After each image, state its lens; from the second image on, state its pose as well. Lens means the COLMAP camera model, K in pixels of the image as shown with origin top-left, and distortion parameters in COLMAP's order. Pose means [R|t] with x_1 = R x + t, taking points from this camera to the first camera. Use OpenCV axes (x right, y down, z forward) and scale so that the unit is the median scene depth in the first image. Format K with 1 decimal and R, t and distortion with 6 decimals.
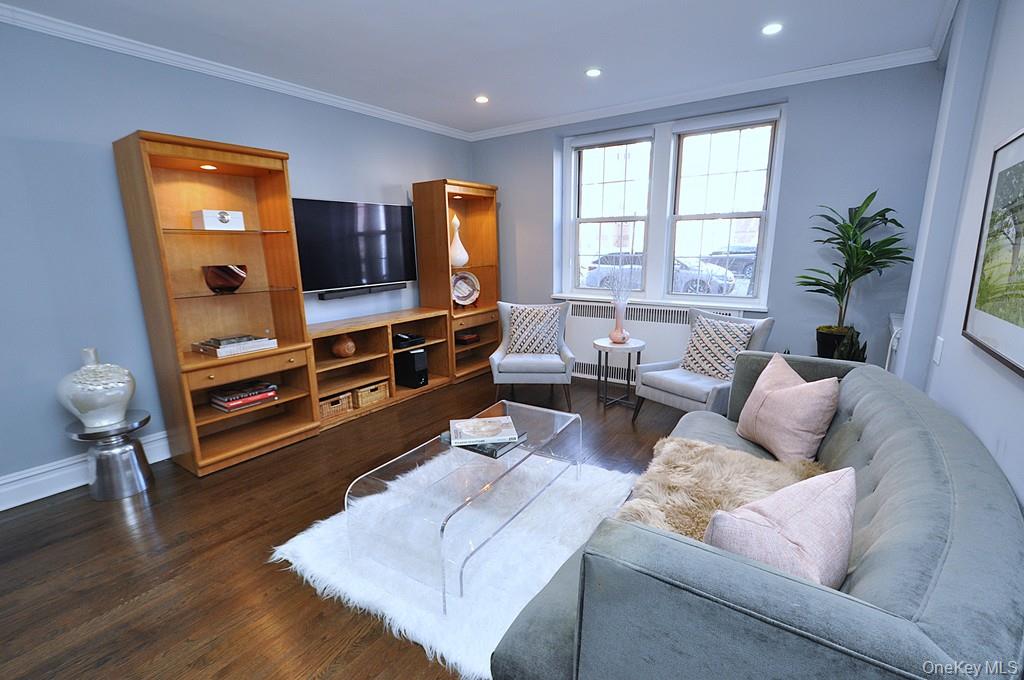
lens RADIAL K [[460.8, 0, 508.3], [0, 460.8, 353.9], [0, 0, 1]] dist [0.003657, 0.000480]
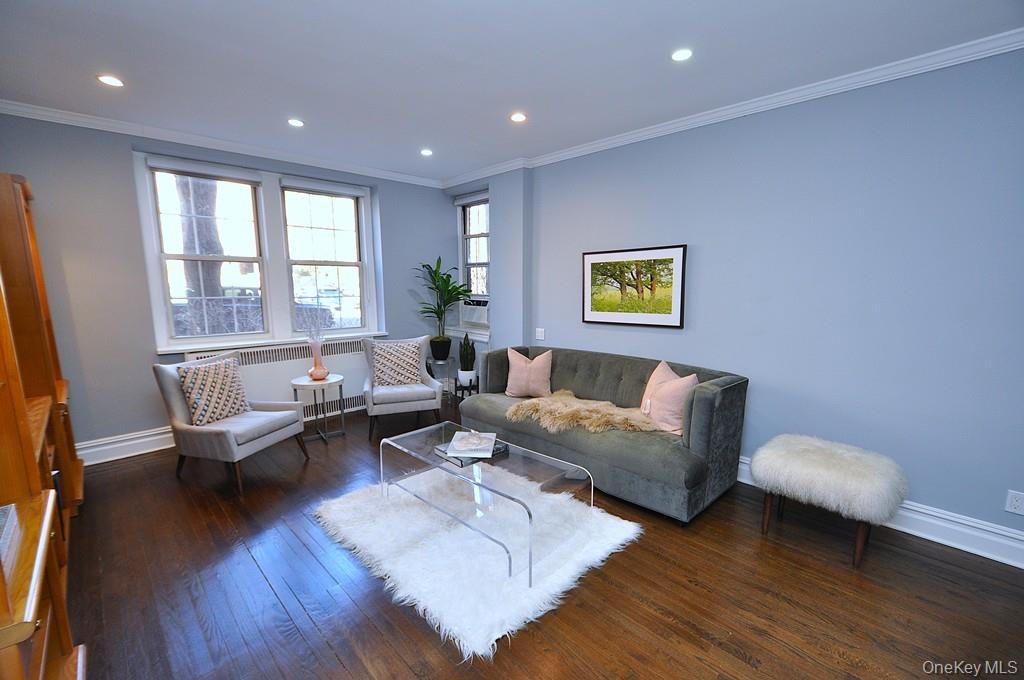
lens RADIAL K [[435.7, 0, 511.0], [0, 435.7, 353.9], [0, 0, 1]] dist [0.000974, -0.000044]
pose [[0.193795, -0.143637, 0.970470, -0.666832], [0.220288, 0.970334, 0.099627, -0.088451], [-0.955990, 0.194475, 0.219687, 0.385649]]
